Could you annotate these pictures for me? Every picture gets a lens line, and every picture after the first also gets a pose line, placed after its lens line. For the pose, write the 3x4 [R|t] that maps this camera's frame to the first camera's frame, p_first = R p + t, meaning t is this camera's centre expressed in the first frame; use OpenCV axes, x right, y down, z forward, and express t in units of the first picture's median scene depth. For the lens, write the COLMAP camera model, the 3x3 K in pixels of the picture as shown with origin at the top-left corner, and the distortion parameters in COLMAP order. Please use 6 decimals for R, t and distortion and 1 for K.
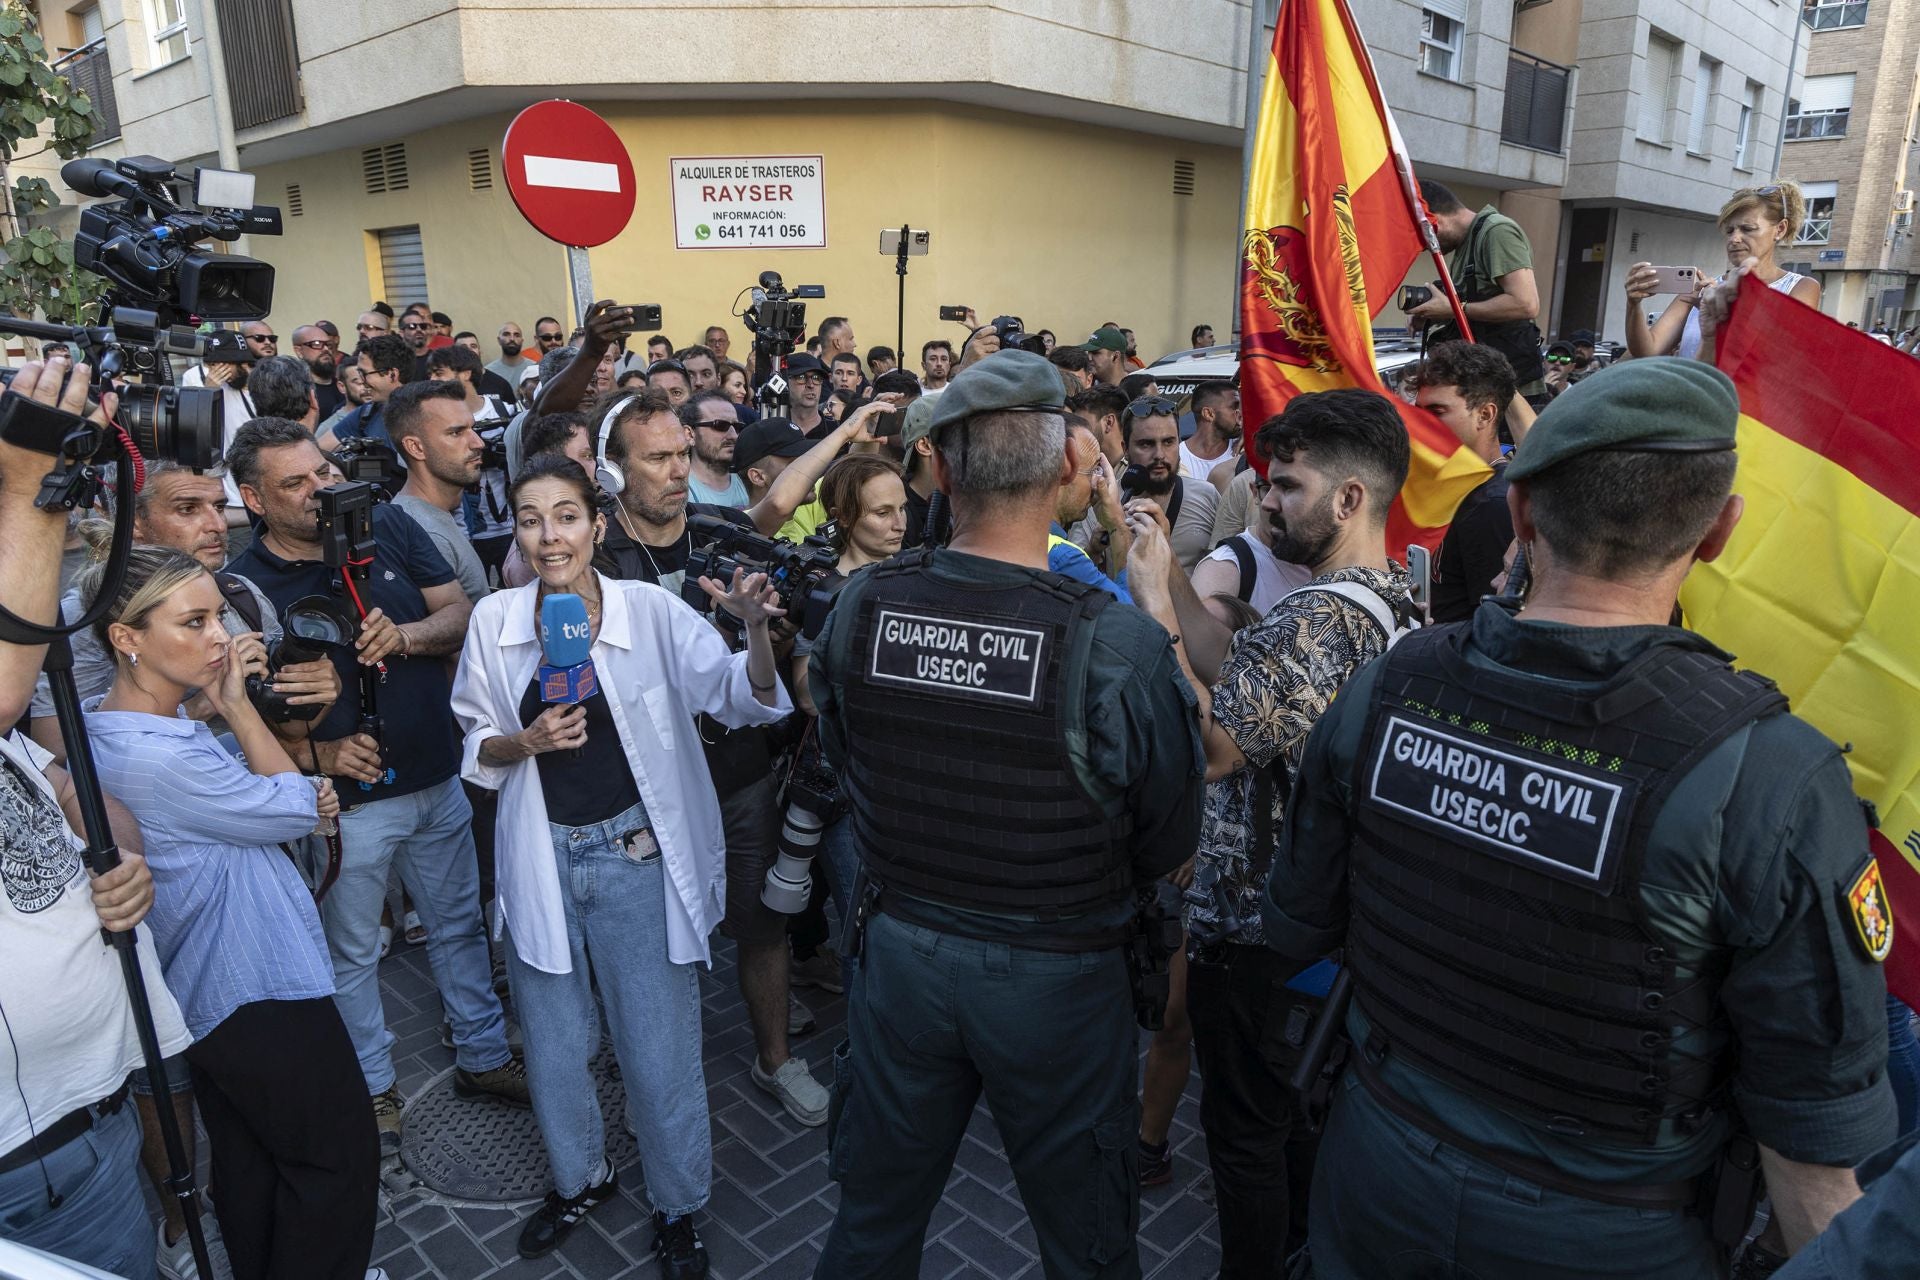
lens RADIAL K [[1224.2, 0, 978.8], [0, 1224.2, 612.7], [0, 0, 1]] dist [0.008000, 0.002011]
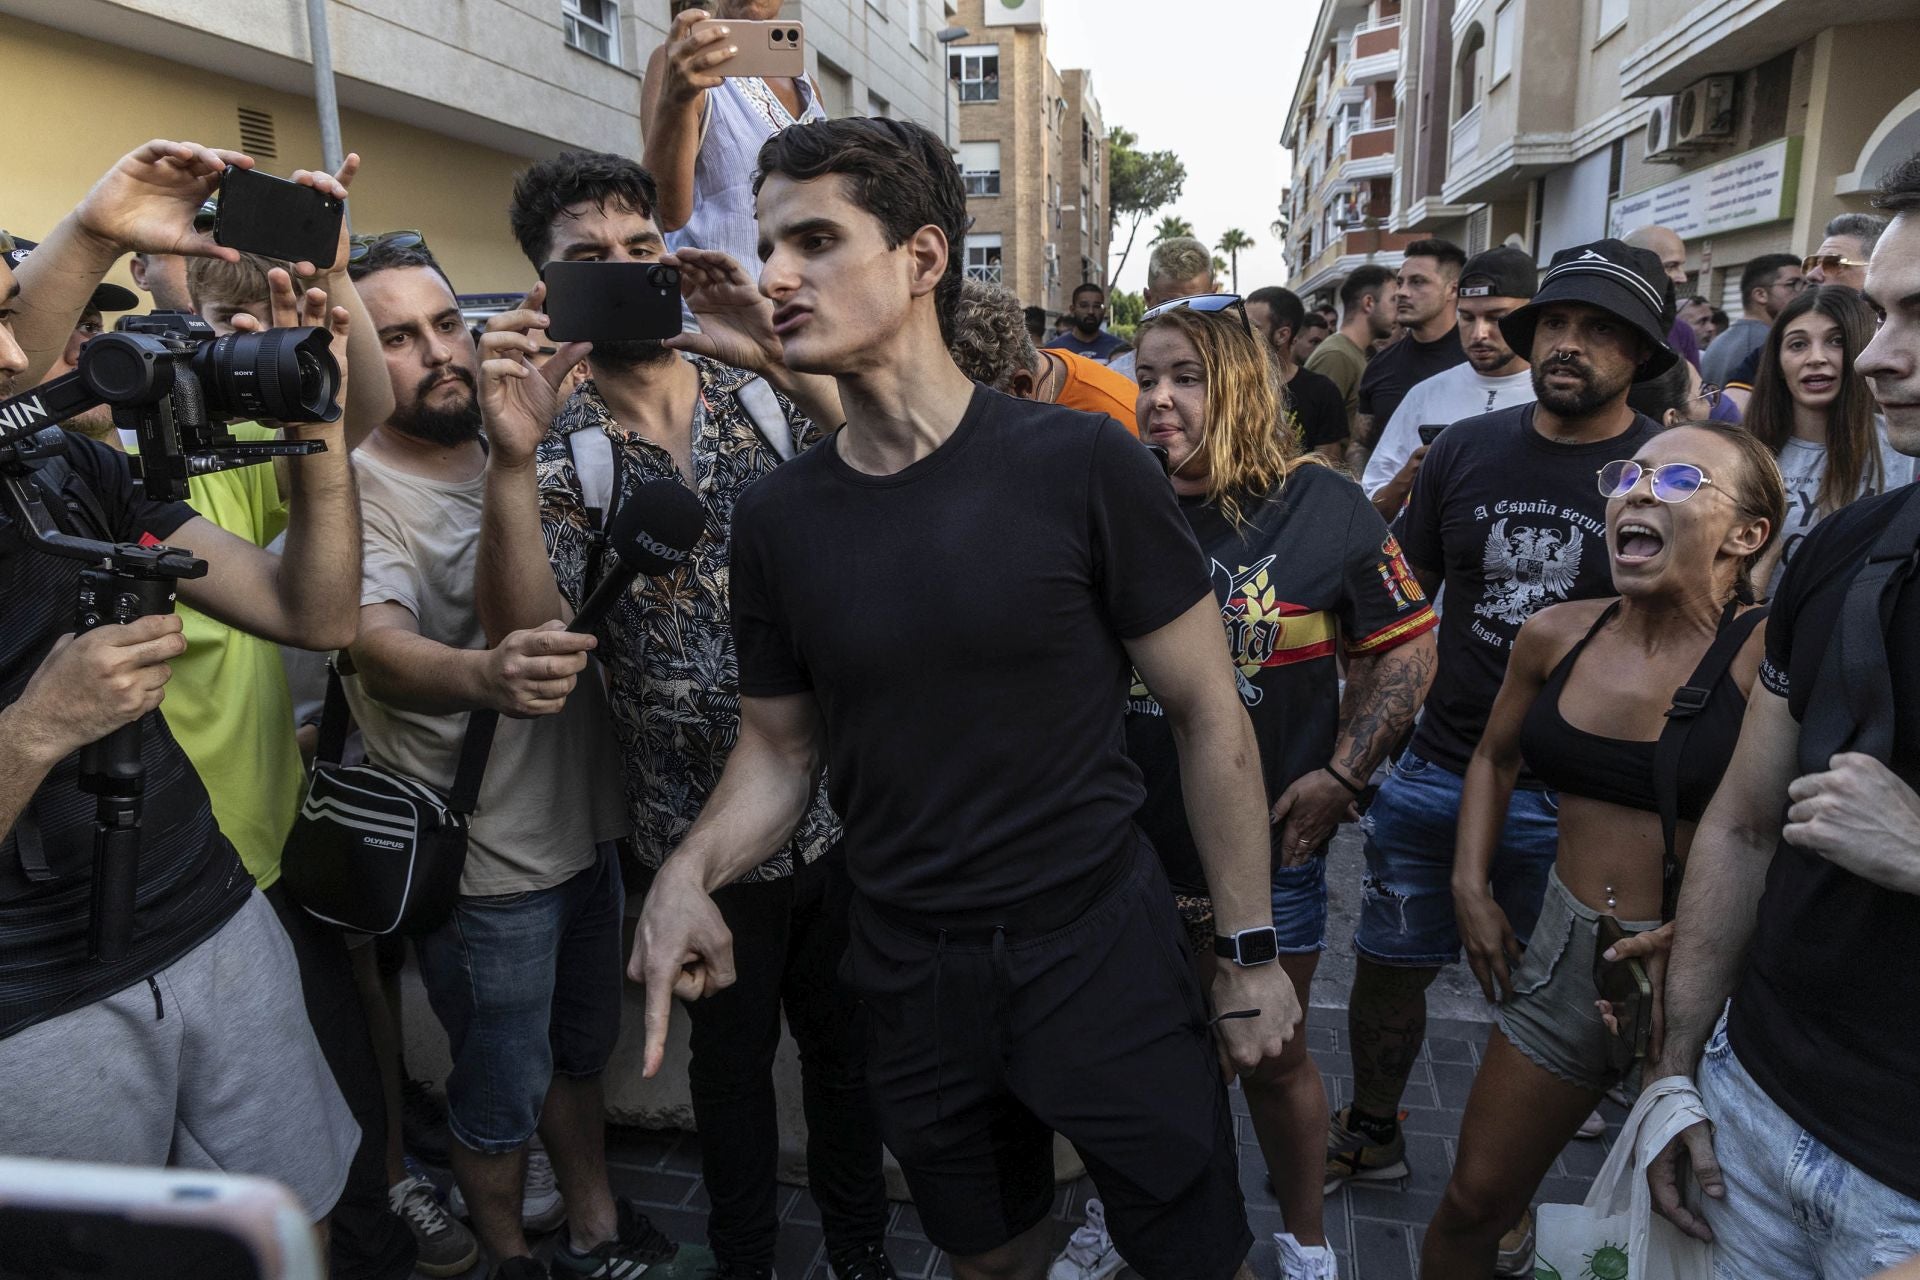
lens RADIAL K [[1268.1, 0, 974.0], [0, 1268.1, 628.6], [0, 0, 1]] dist [0.010801, -0.006668]
pose [[0.847236, -0.132892, 0.514326, 0.109270], [0.153278, 0.988179, 0.002835, 0.007500], [-0.508623, 0.076433, 0.857590, 0.151793]]
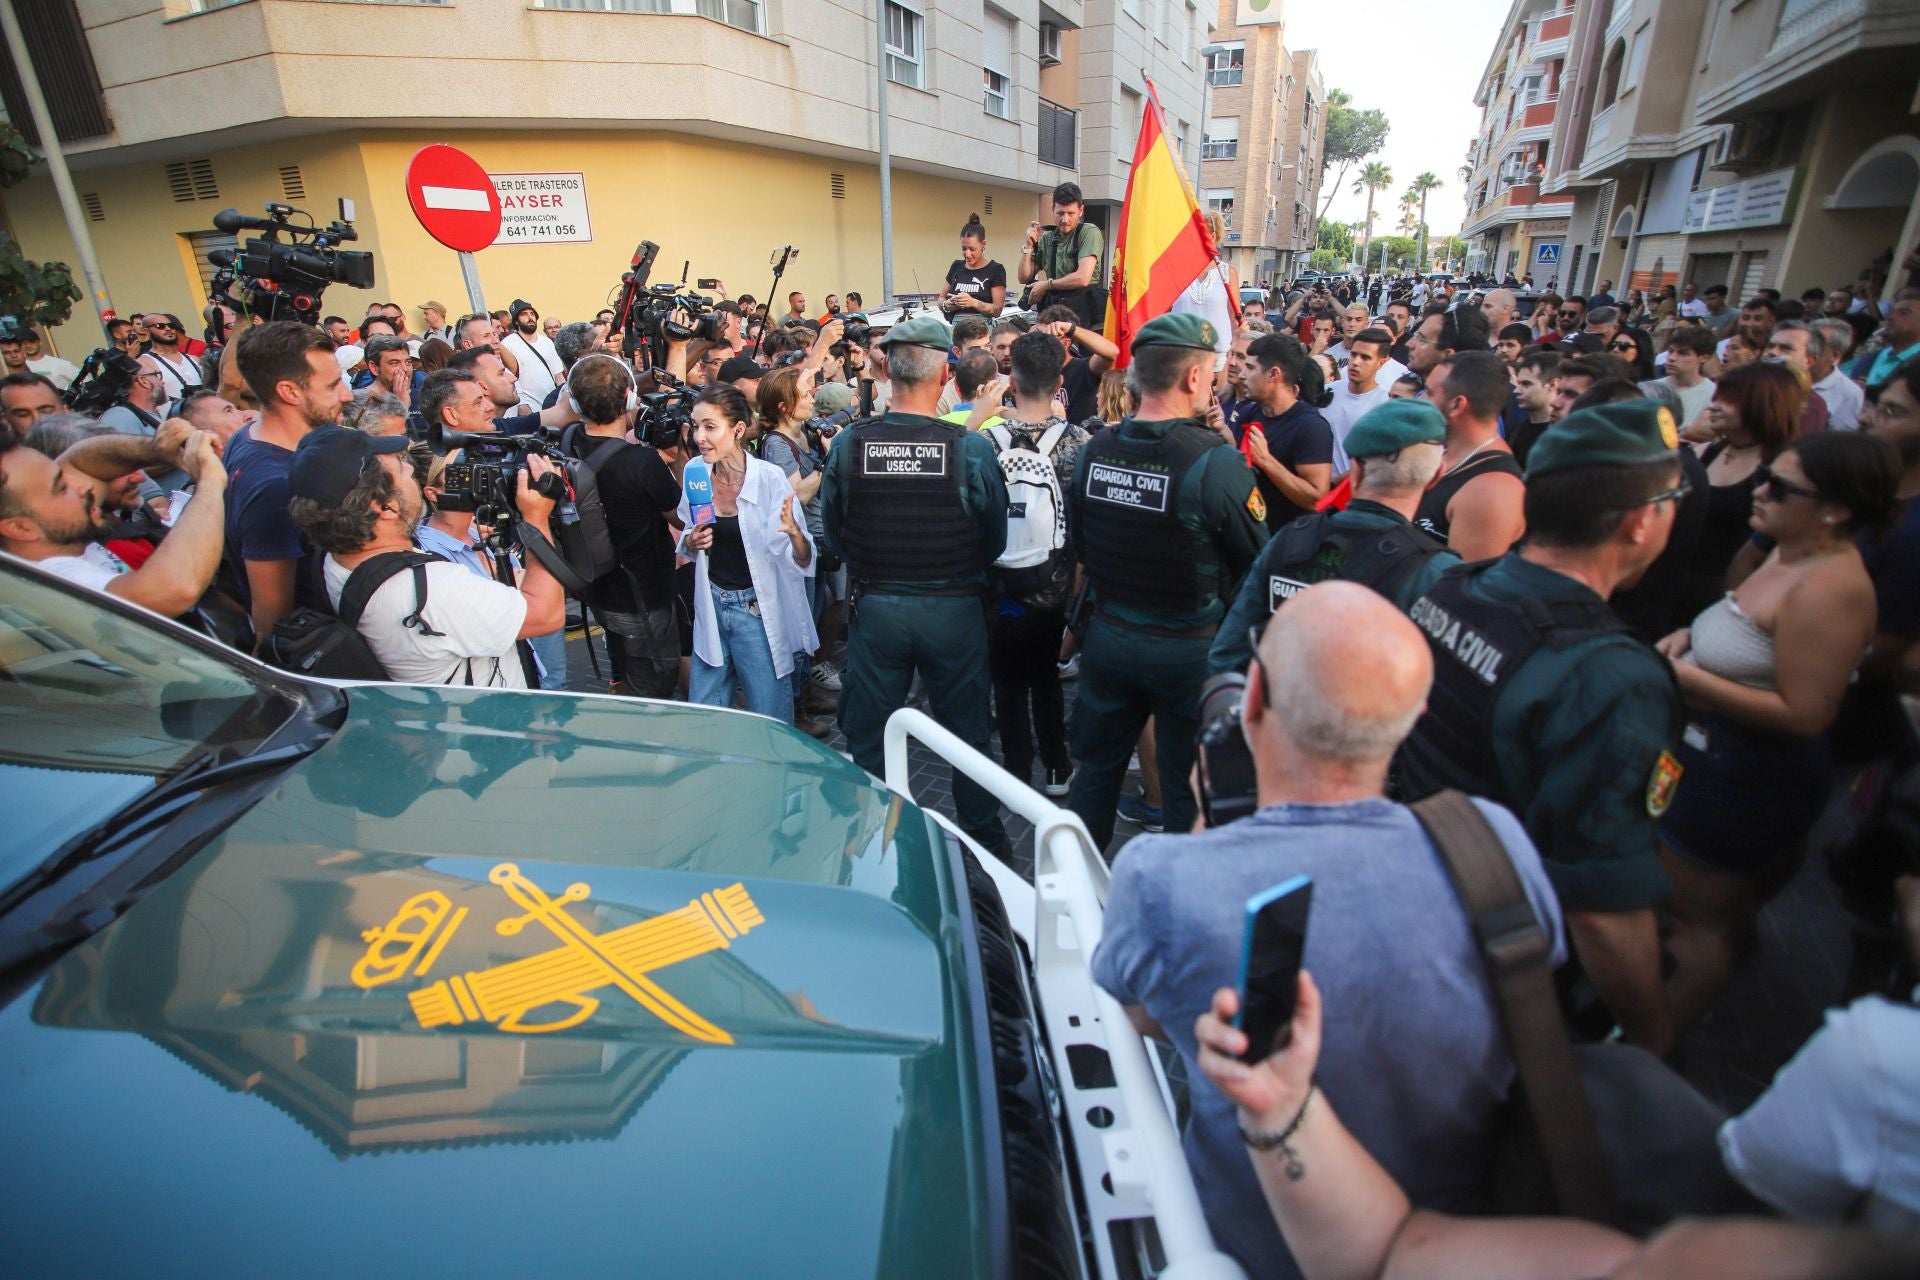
lens RADIAL K [[935.5, 0, 968.2], [0, 935.5, 625.4], [0, 0, 1]] dist [-0.027319, 0.008364]
pose [[0.946065, -0.128922, 0.297220, -0.087844], [0.094153, 0.987227, 0.128526, 0.024390], [-0.309993, -0.093610, 0.946119, -0.127476]]
